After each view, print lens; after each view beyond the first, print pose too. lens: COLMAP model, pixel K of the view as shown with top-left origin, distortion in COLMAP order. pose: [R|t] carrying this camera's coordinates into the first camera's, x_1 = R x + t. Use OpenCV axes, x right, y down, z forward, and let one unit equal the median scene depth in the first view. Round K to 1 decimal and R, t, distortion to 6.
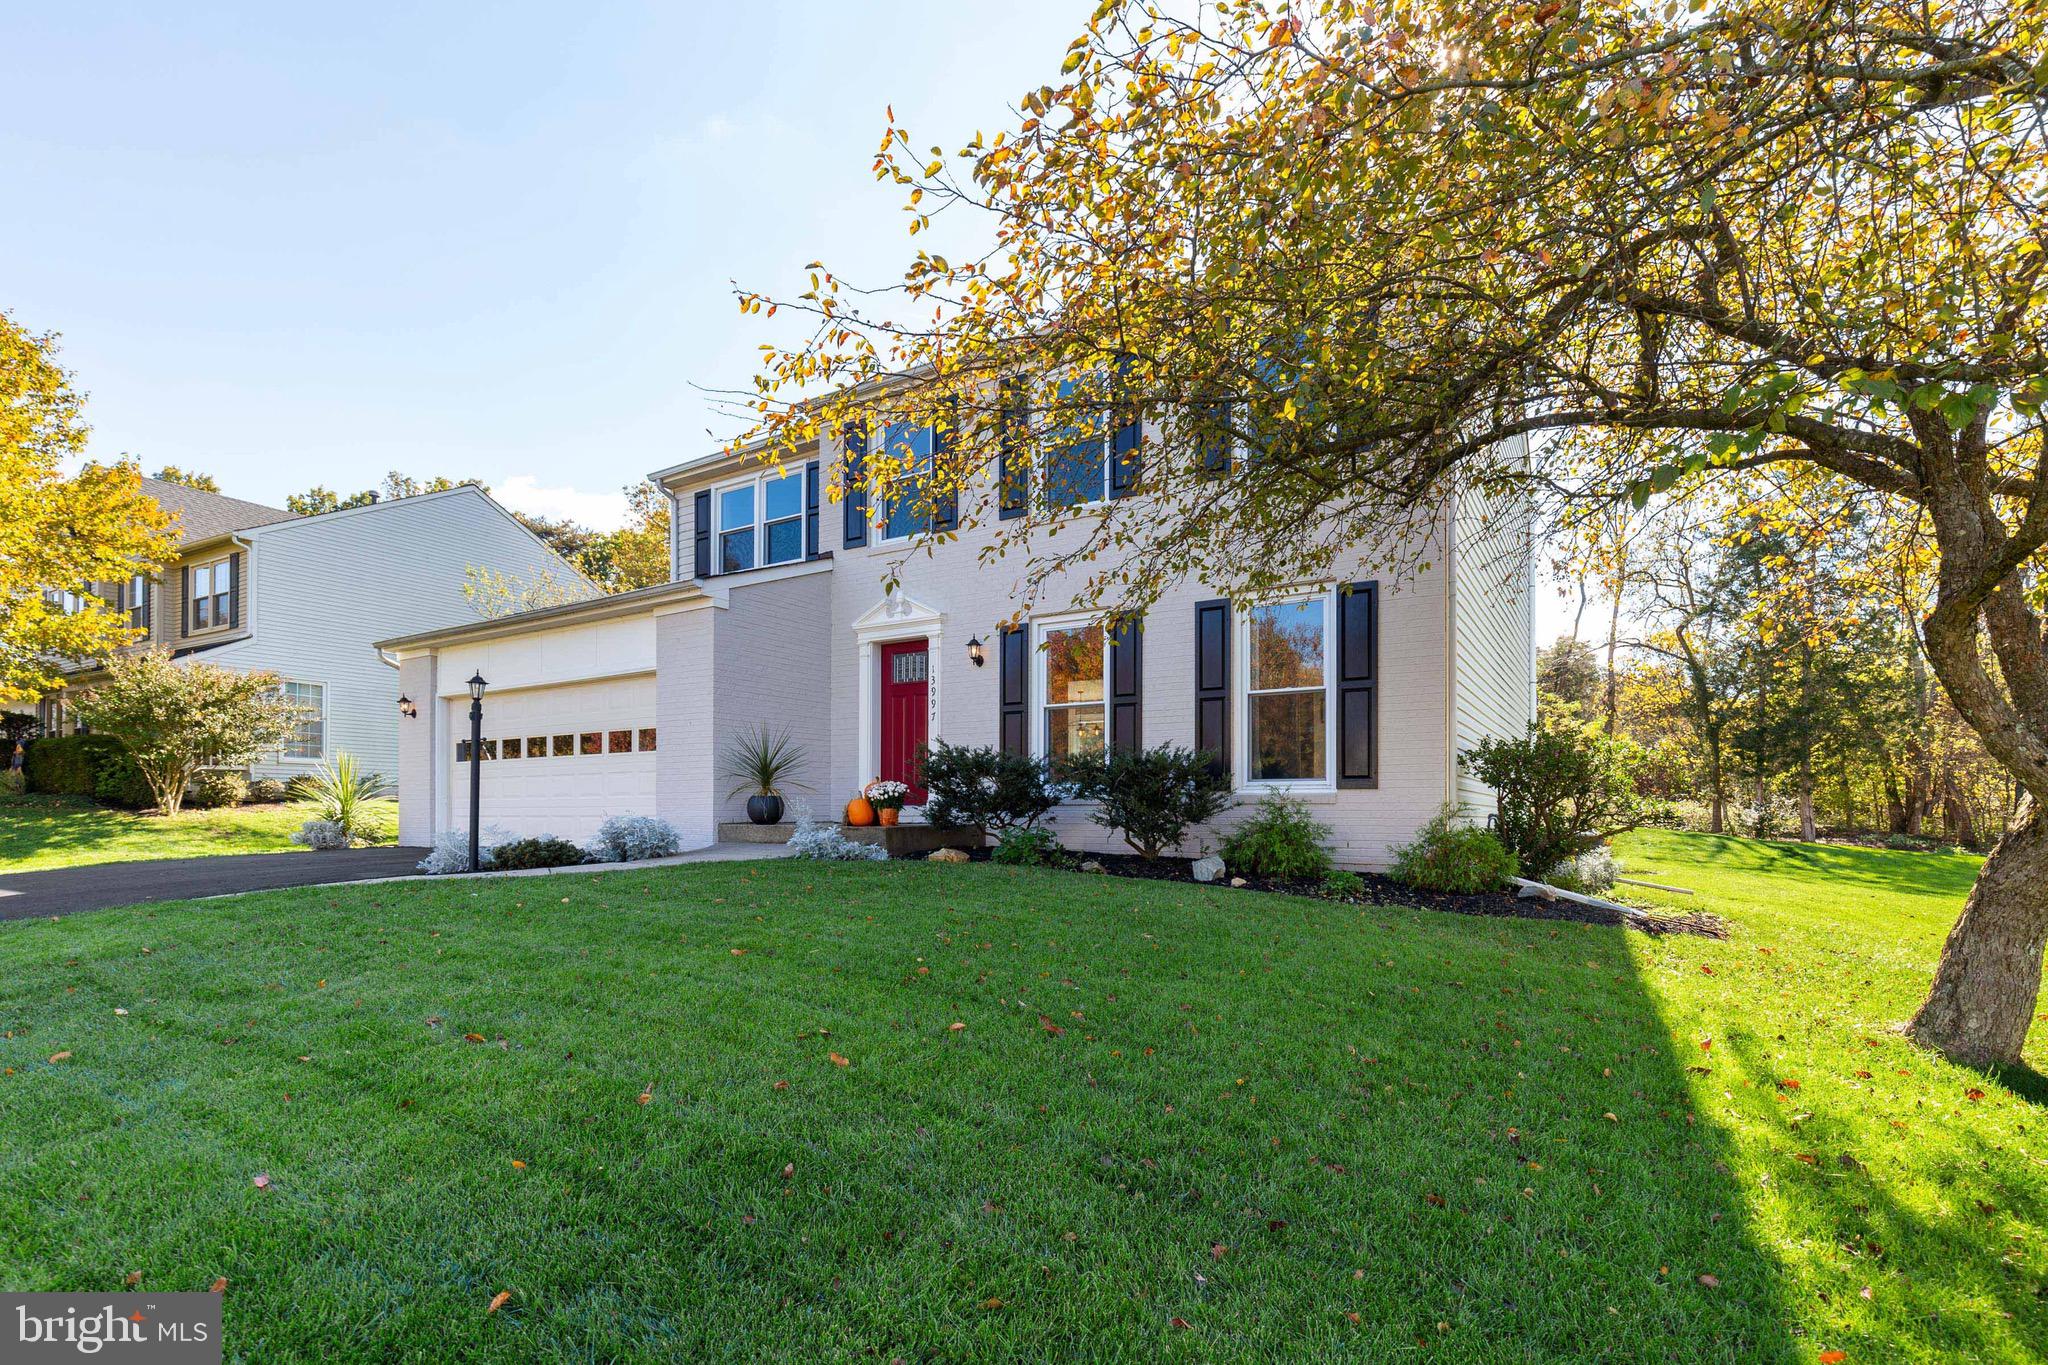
lens RADIAL K [[930.3, 0, 1027.0], [0, 930.3, 809.0], [0, 0, 1]] dist [0.006938, -0.003280]
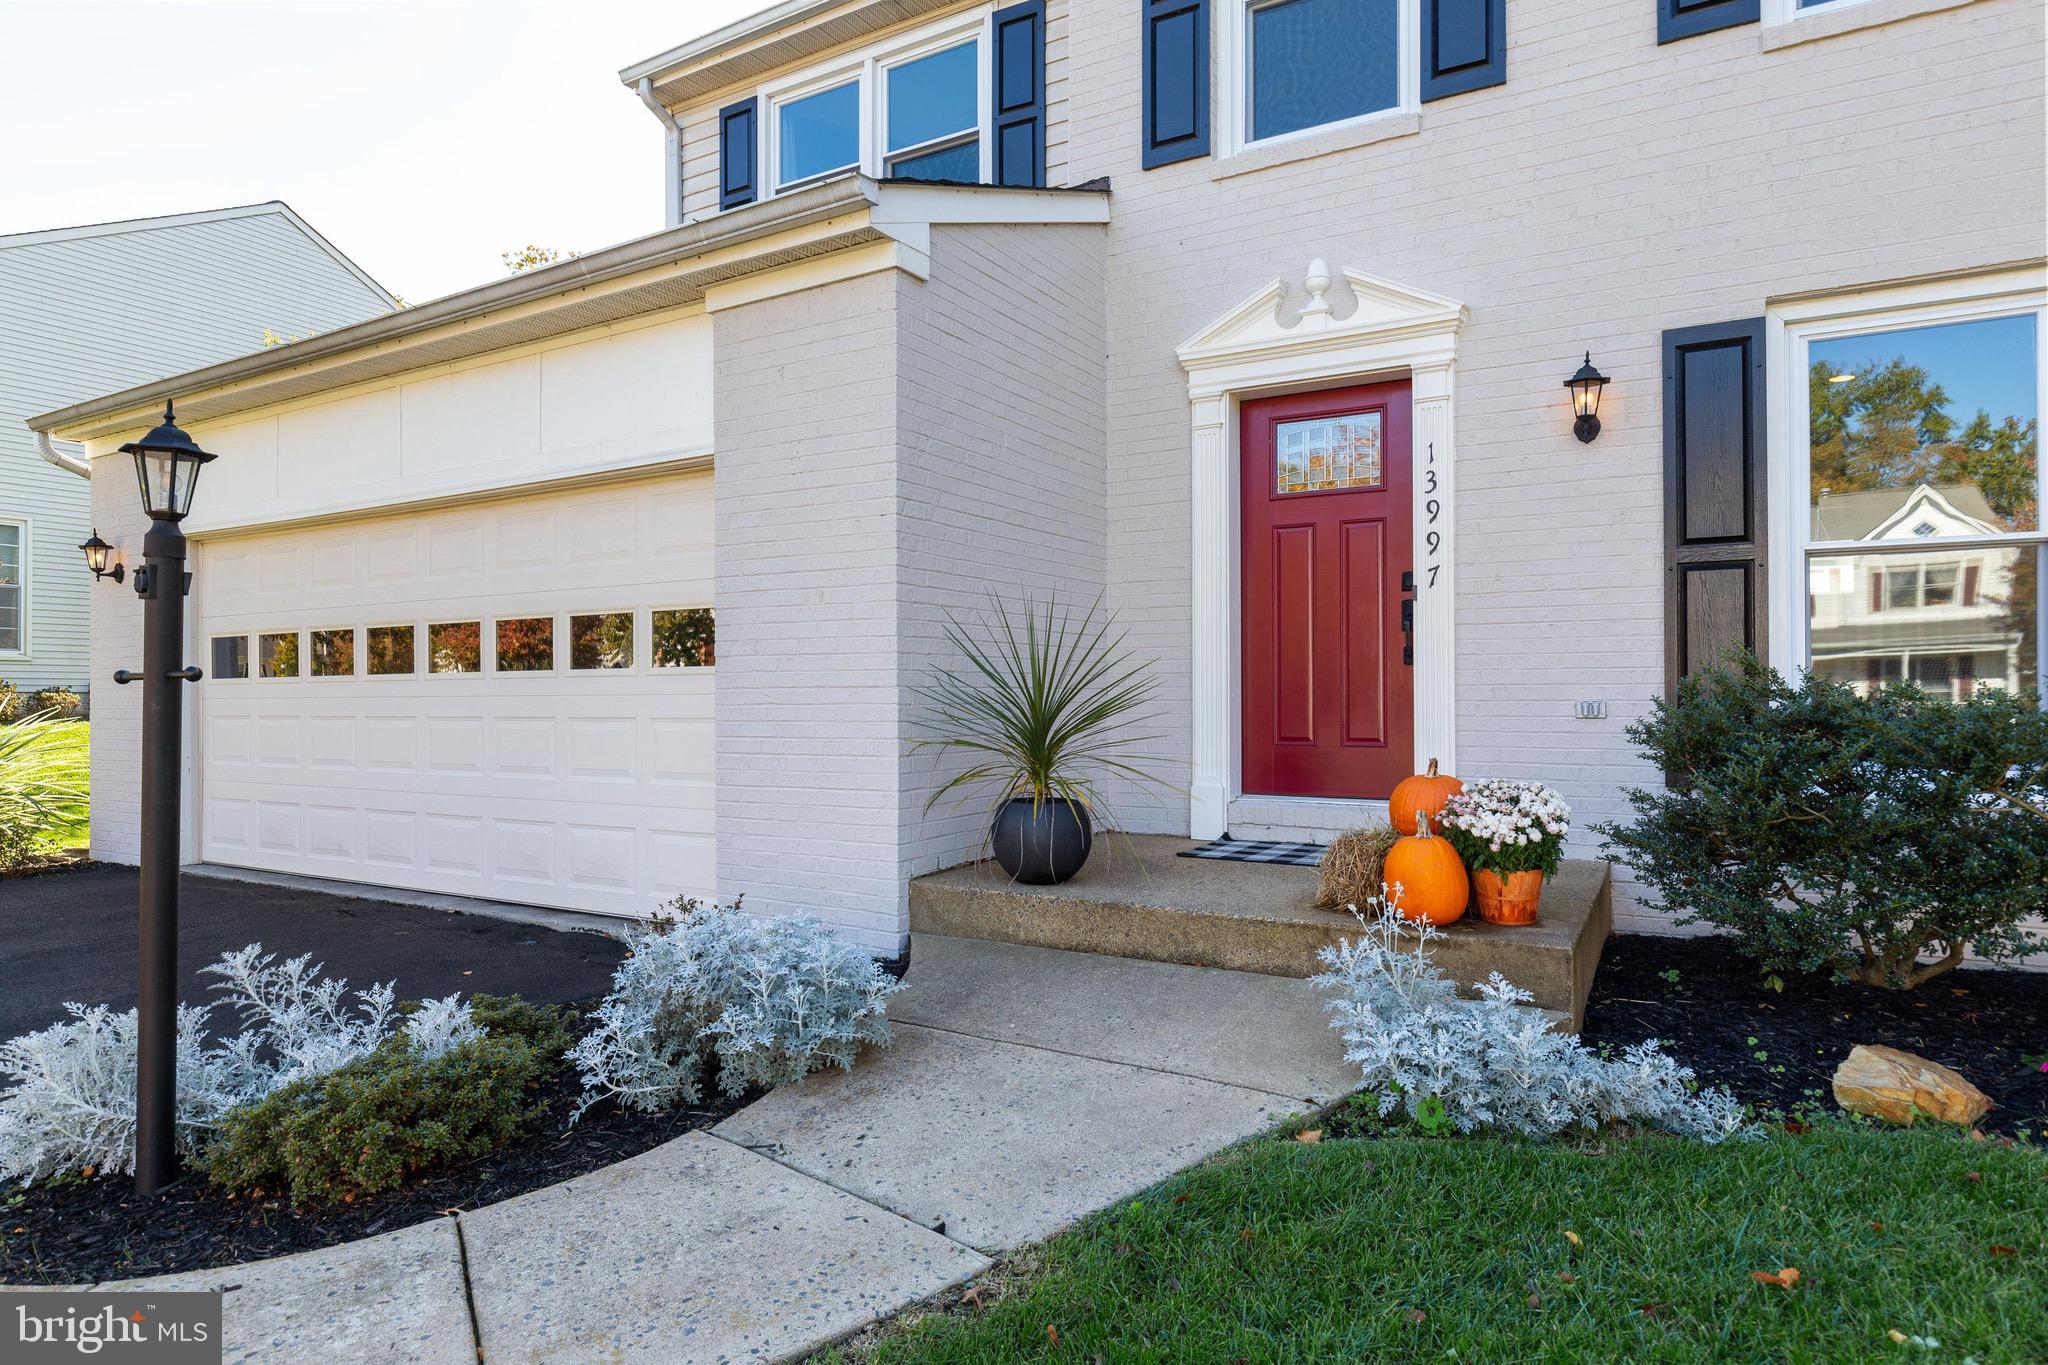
lens RADIAL K [[1161.4, 0, 1019.4], [0, 1161.4, 691.5], [0, 0, 1]] dist [-0.000538, -0.001146]
pose [[0.999851, -0.004916, 0.016568, -0.278225], [0.004874, 0.999985, 0.002624, -0.053600], [-0.016581, -0.002543, 0.999859, 0.521215]]
